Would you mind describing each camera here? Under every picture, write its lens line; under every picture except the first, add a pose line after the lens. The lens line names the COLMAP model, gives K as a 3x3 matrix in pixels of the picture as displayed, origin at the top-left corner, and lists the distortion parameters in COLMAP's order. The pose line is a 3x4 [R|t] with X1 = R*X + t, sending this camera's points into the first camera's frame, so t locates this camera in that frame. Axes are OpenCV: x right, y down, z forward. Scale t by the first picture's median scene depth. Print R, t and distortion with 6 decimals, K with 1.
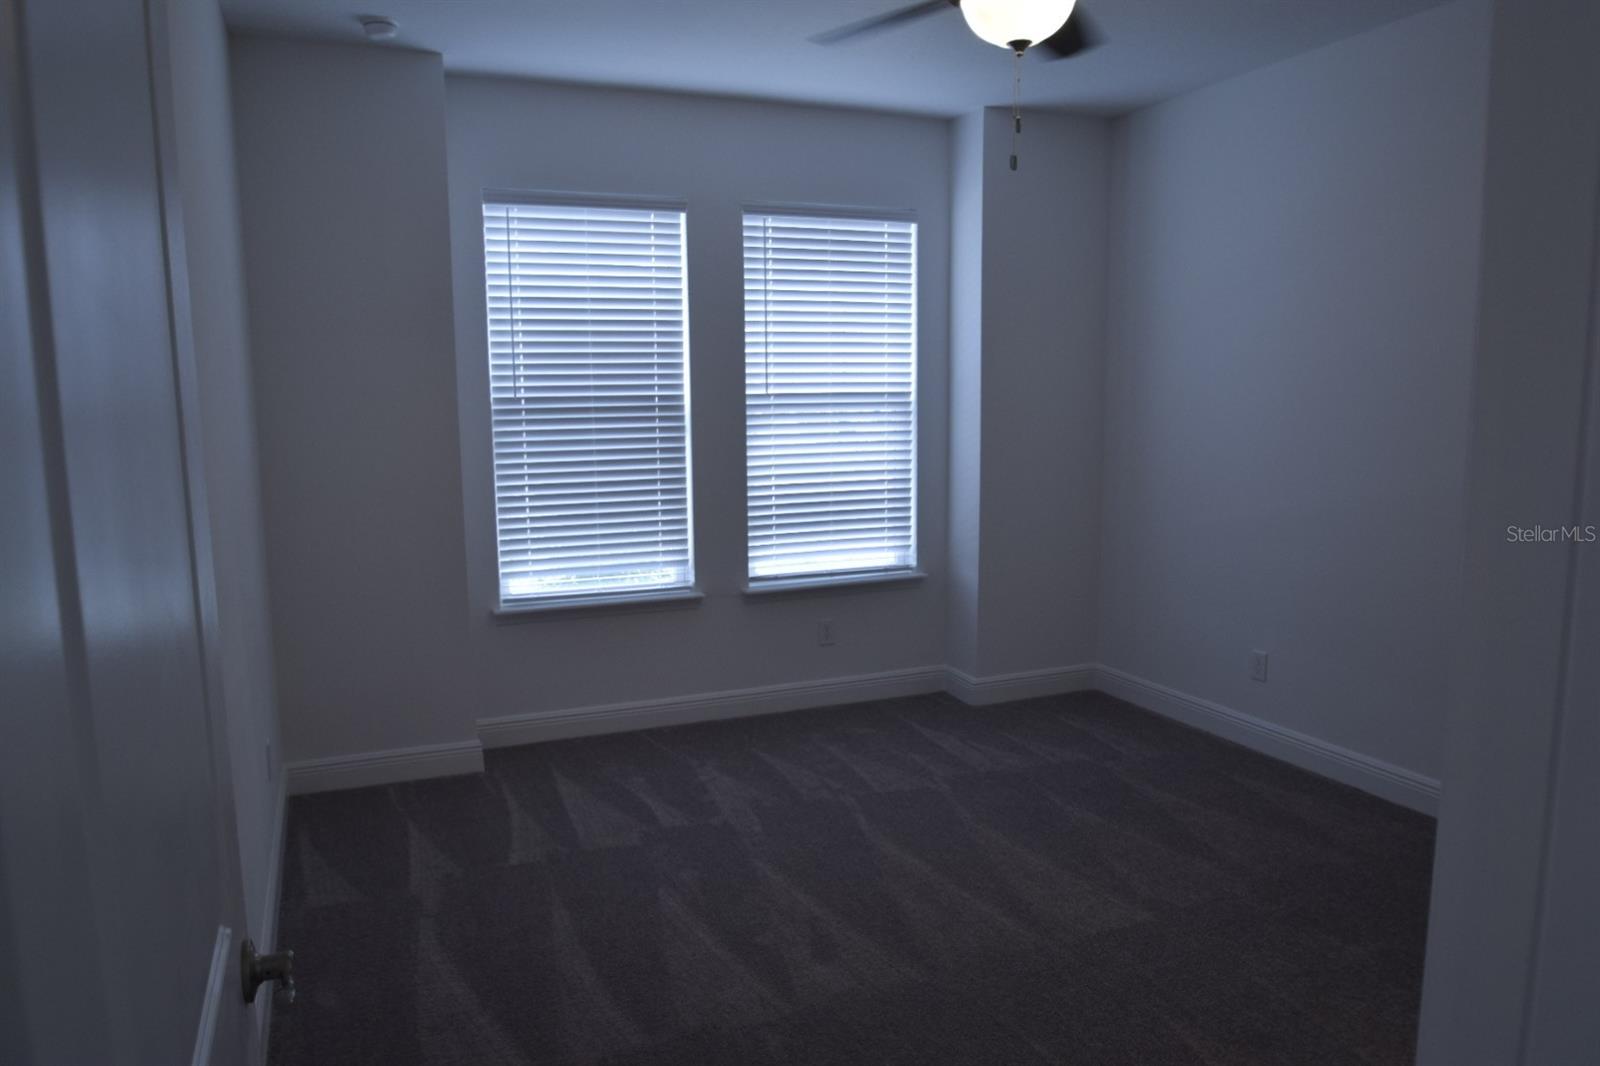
lens RADIAL K [[1113.2, 0, 792.3], [0, 1113.2, 531.6], [0, 0, 1]] dist [-0.029967, -0.005018]
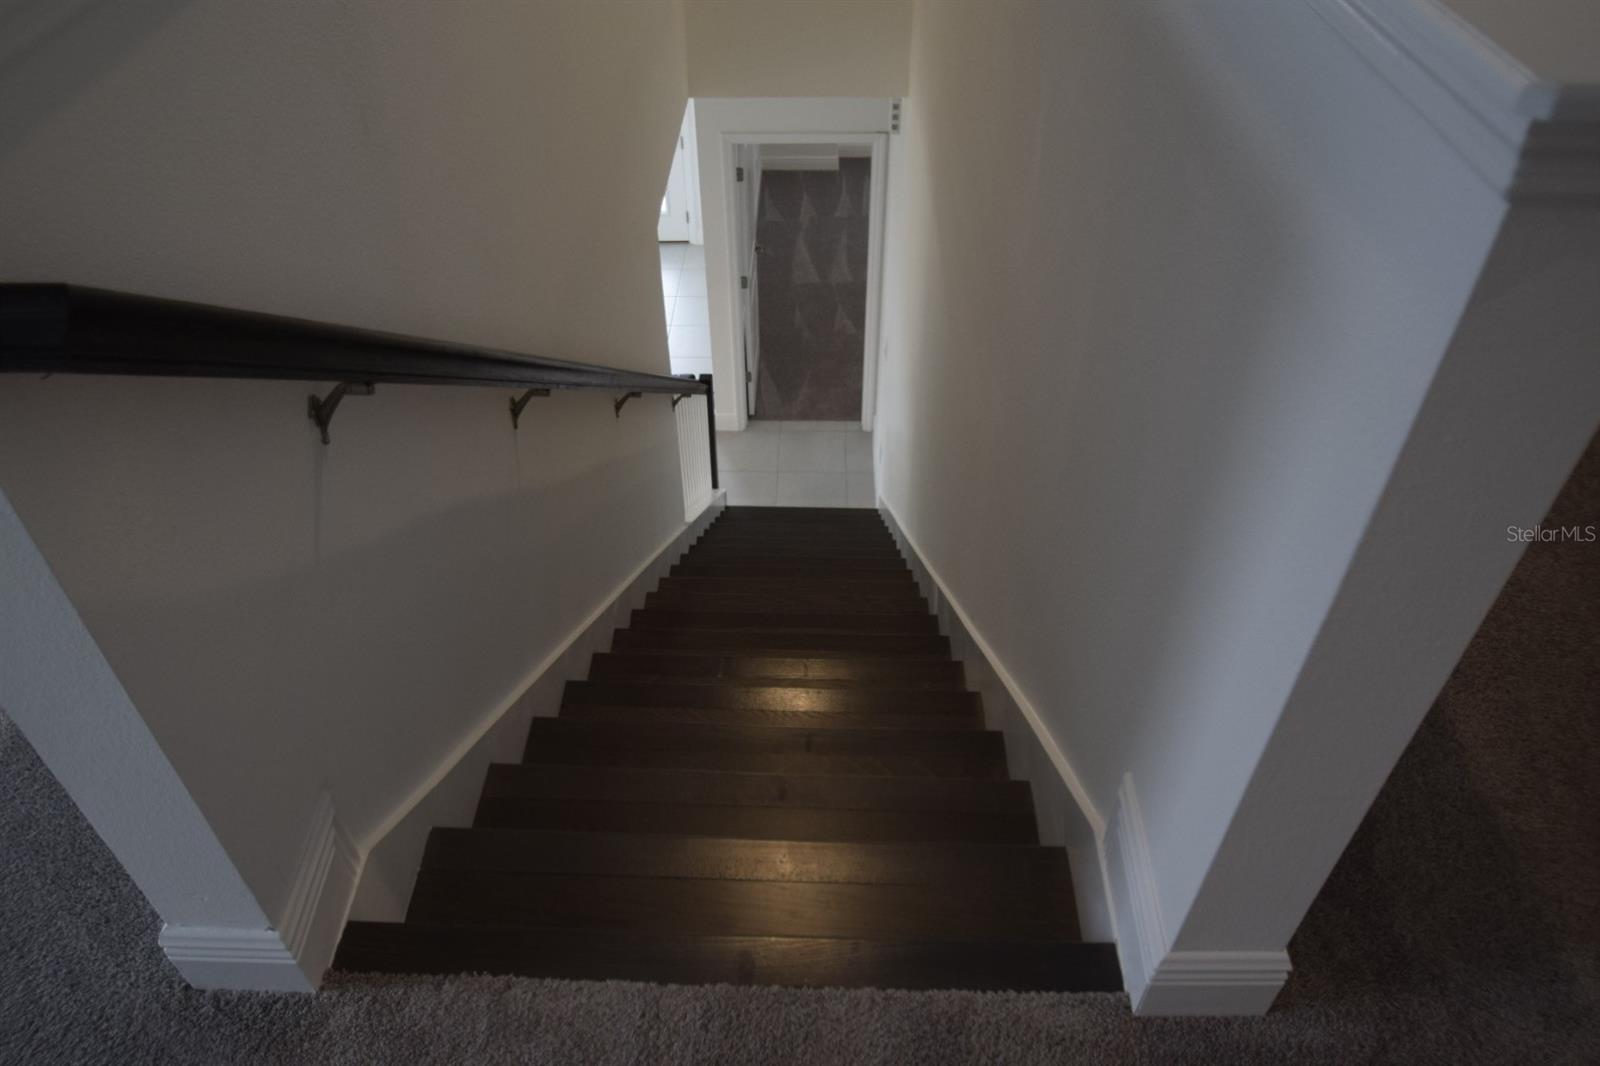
lens RADIAL K [[1113.2, 0, 799.5], [0, 1113.2, 531.4], [0, 0, 1]] dist [-0.029967, -0.005018]
pose [[0.918224, 0.276958, -0.283125, 0.661506], [-0.062607, 0.807358, 0.586731, -0.679846], [0.391083, -0.521024, 0.758675, -1.533988]]
